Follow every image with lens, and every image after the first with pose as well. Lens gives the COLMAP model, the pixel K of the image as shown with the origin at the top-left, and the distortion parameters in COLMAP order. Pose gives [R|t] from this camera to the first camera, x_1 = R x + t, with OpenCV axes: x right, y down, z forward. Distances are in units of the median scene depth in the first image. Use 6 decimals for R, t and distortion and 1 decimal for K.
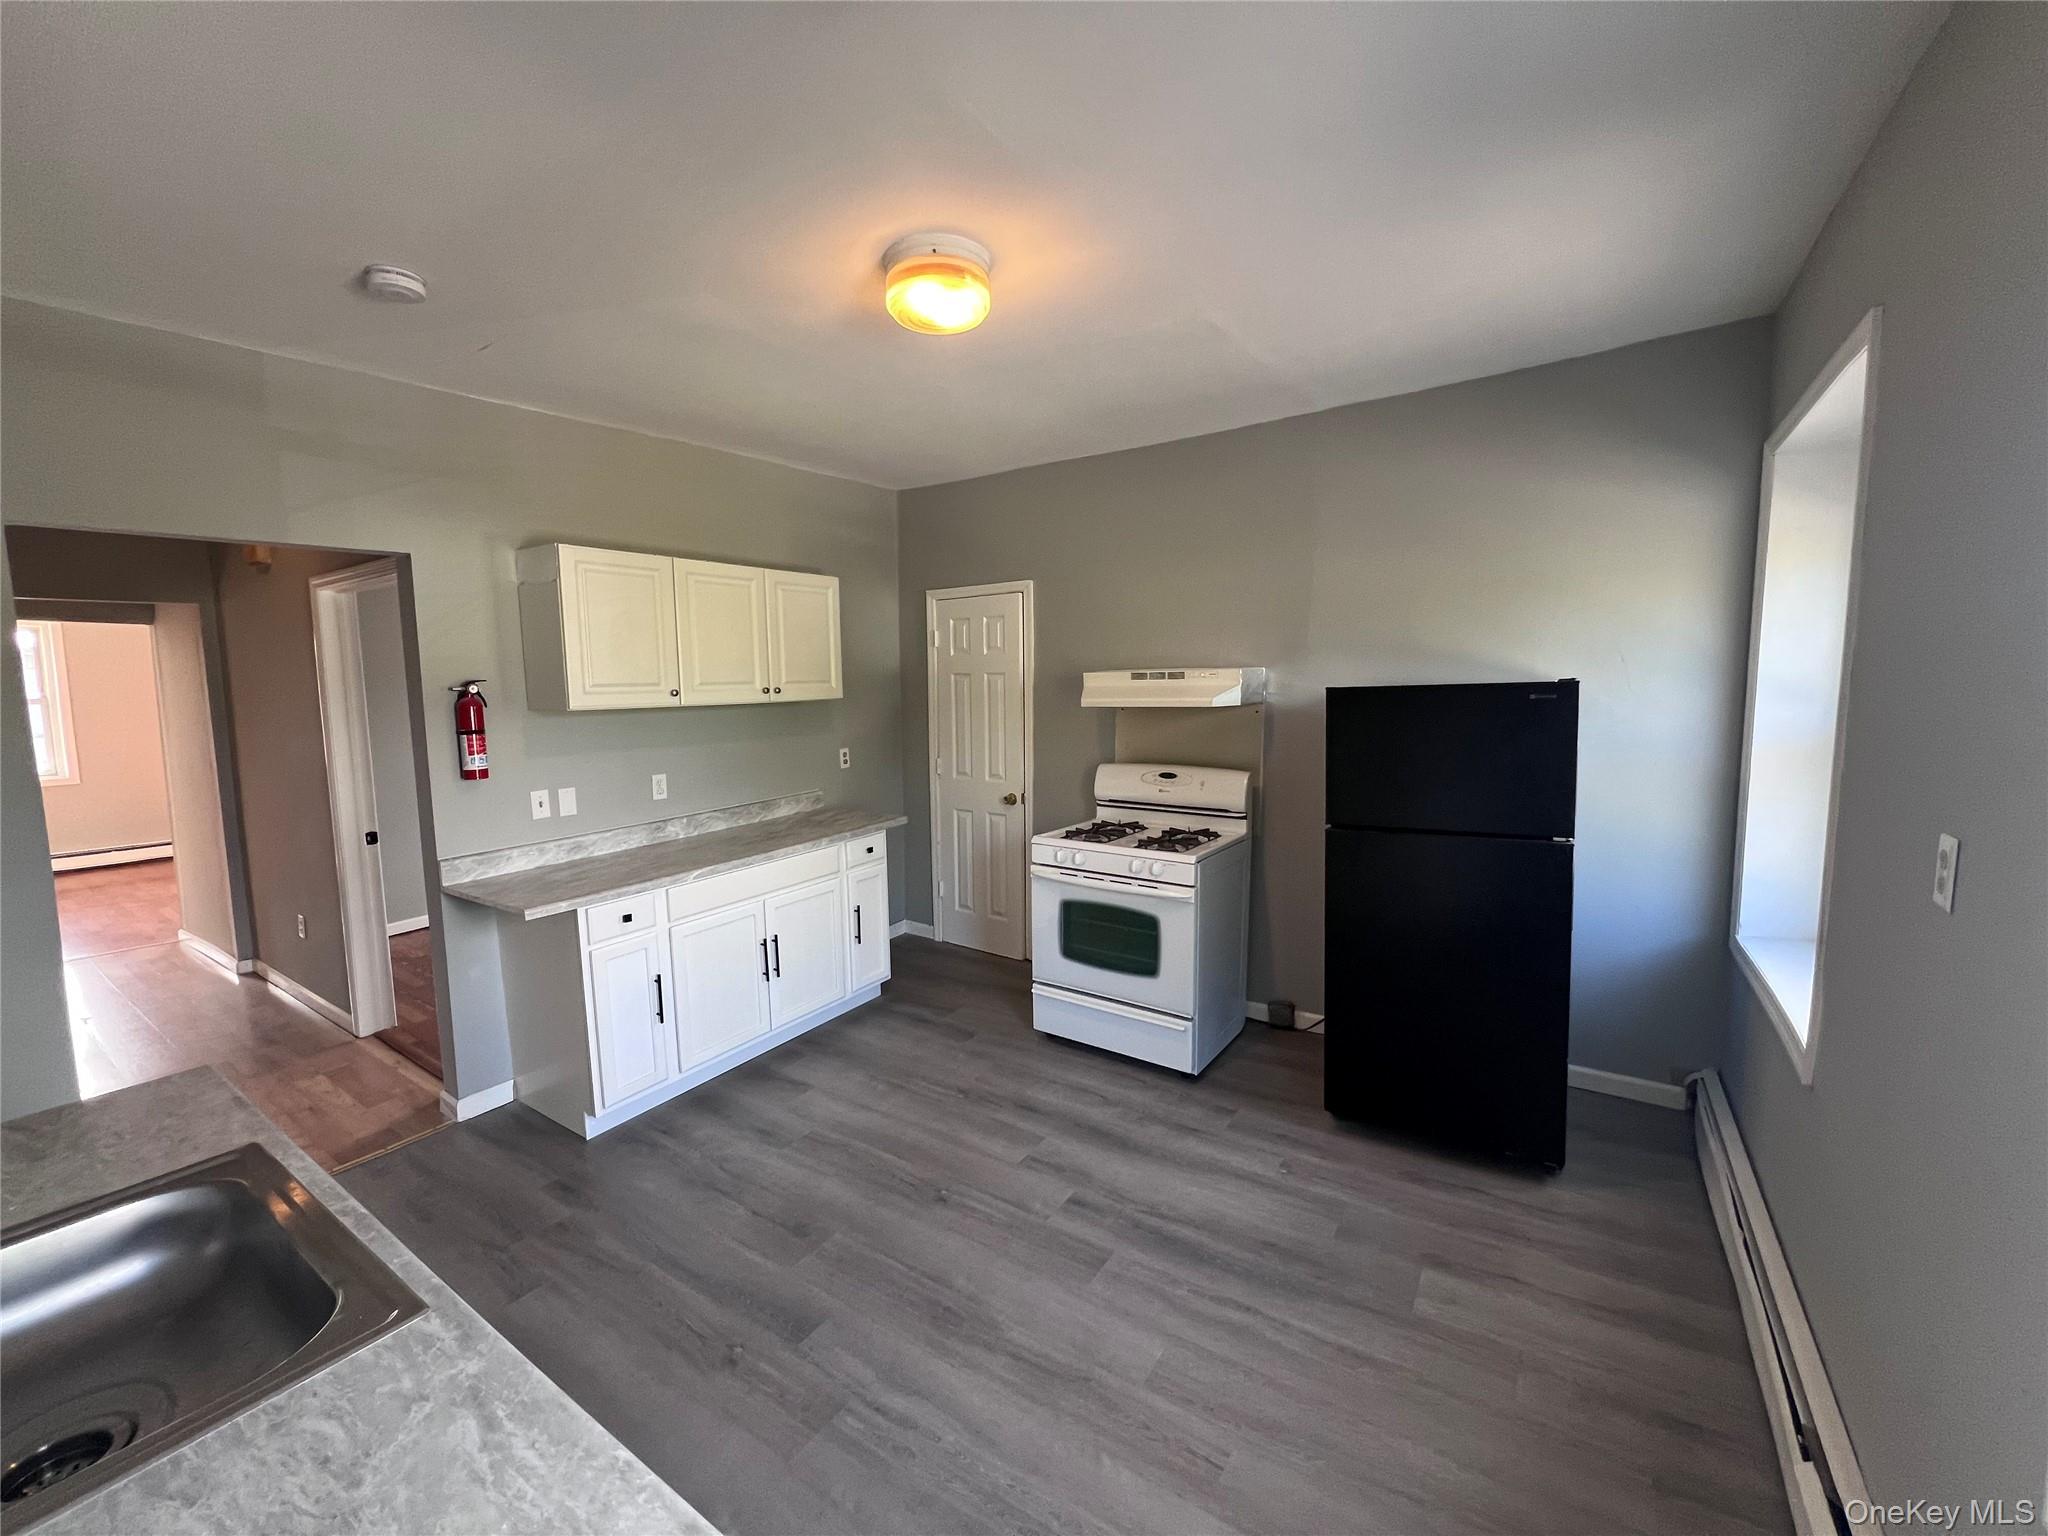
lens RADIAL K [[819.2, 0, 1024.6], [0, 819.2, 769.7], [0, 0, 1]] dist [-0.001178, -0.000037]
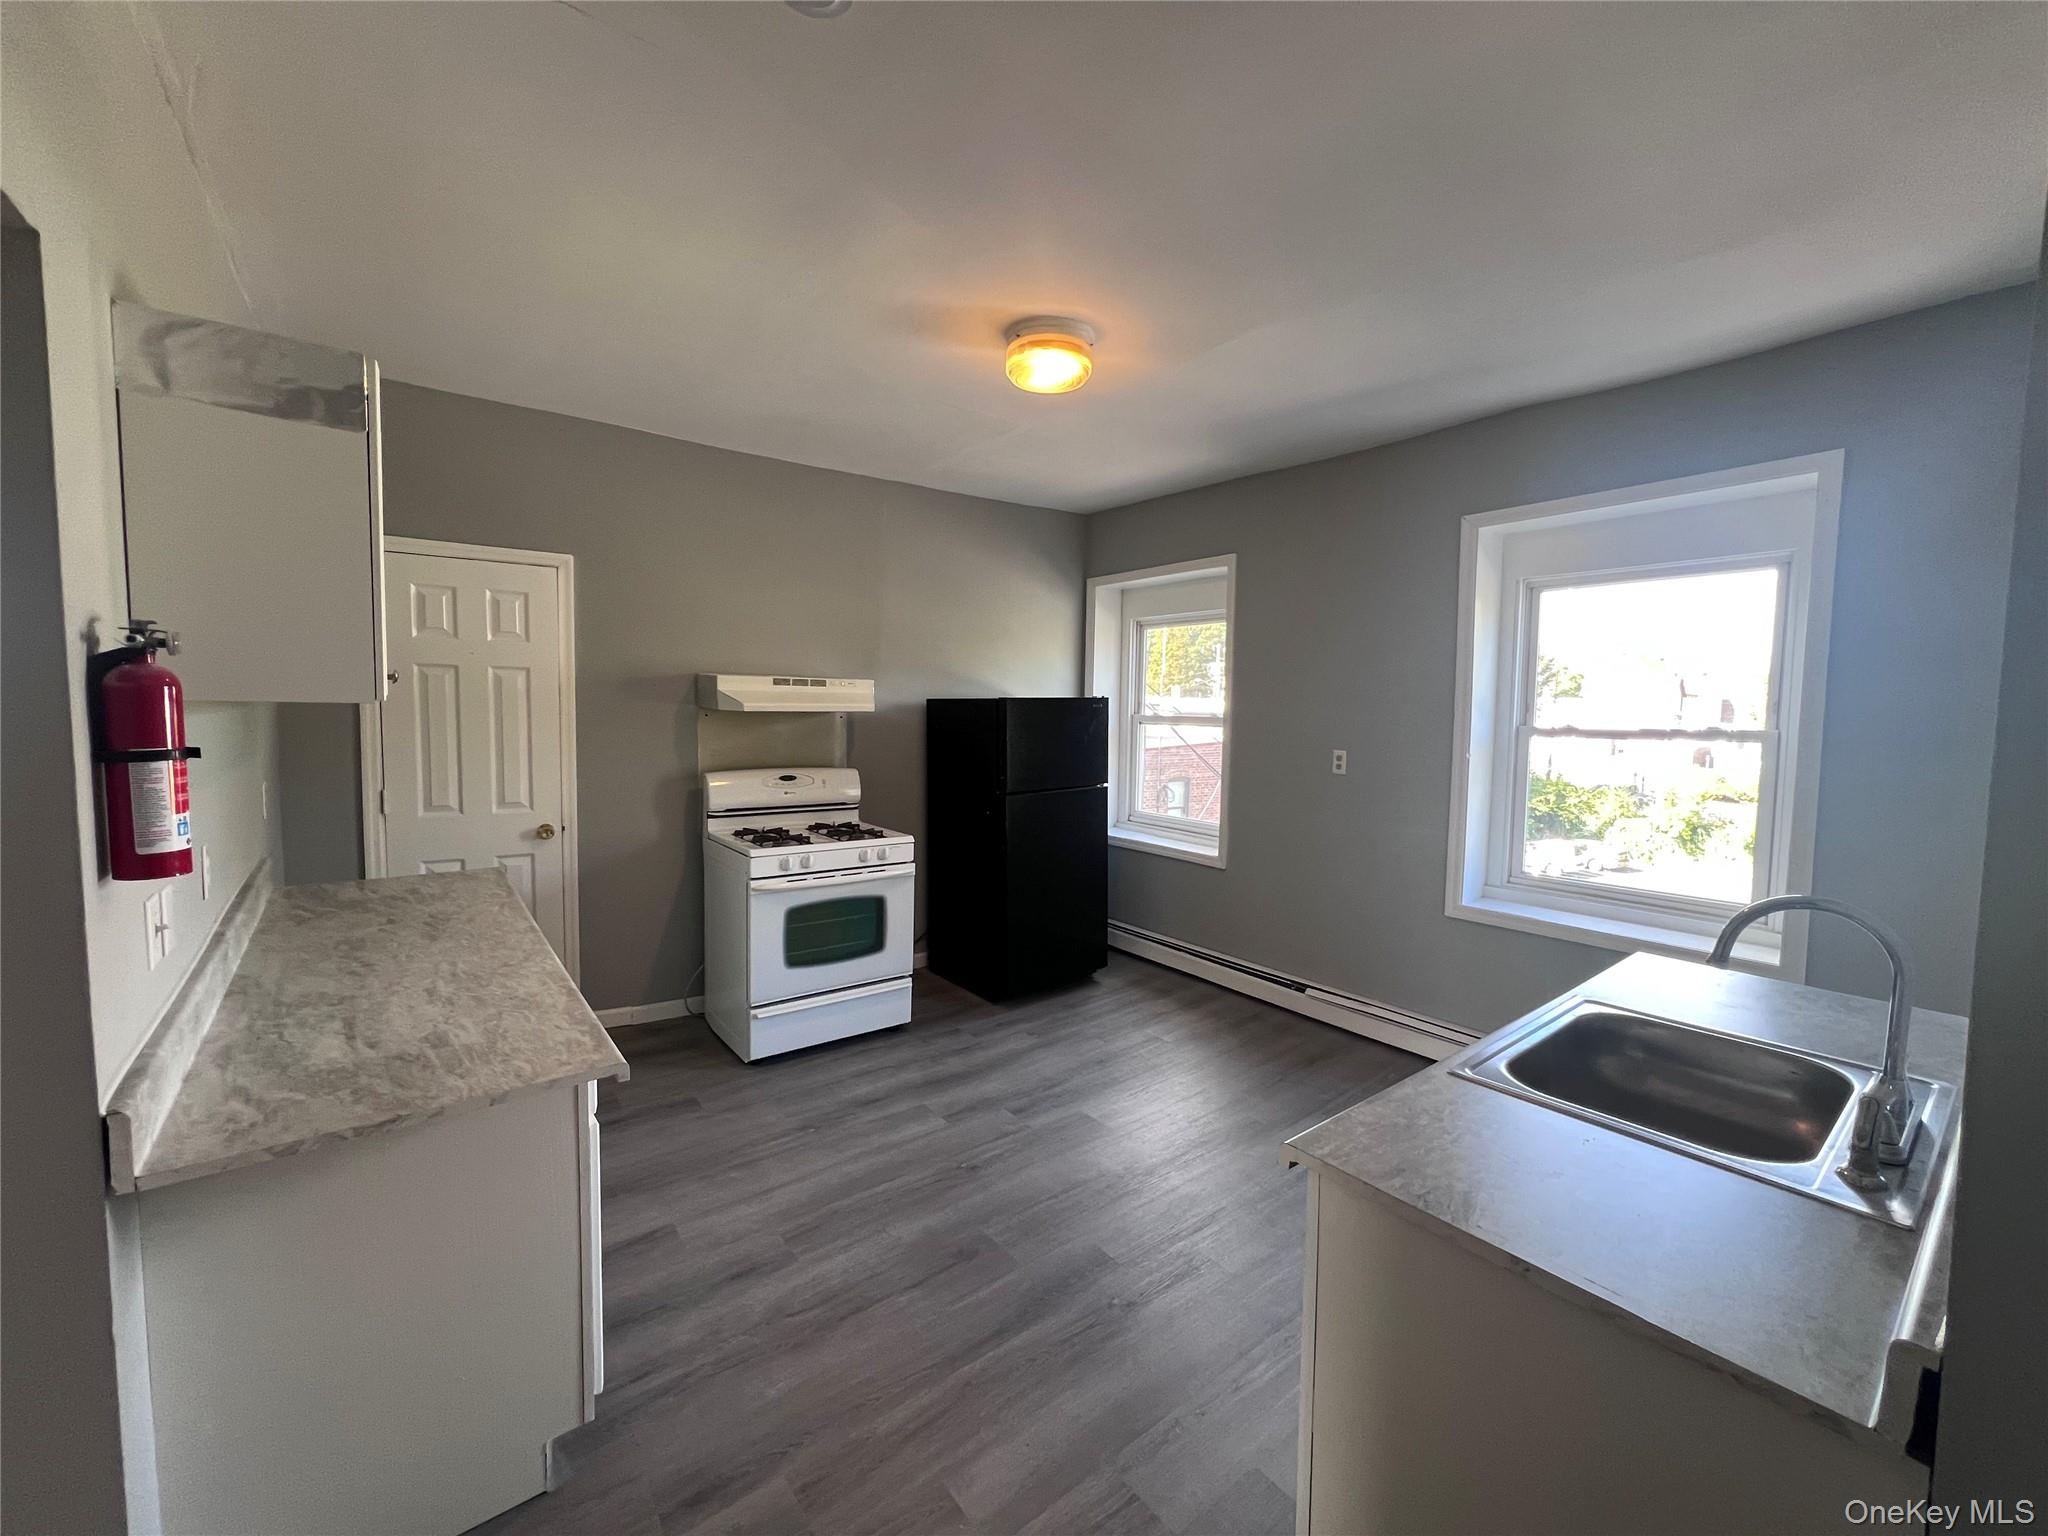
lens RADIAL K [[823.4, 0, 1021.3], [0, 823.4, 765.5], [0, 0, 1]] dist [-0.000714, 0.000118]
pose [[0.304669, -0.052662, 0.951001, -0.808076], [0.075987, 0.996632, 0.030845, -0.020348], [-0.949422, 0.062866, 0.307645, 0.433423]]
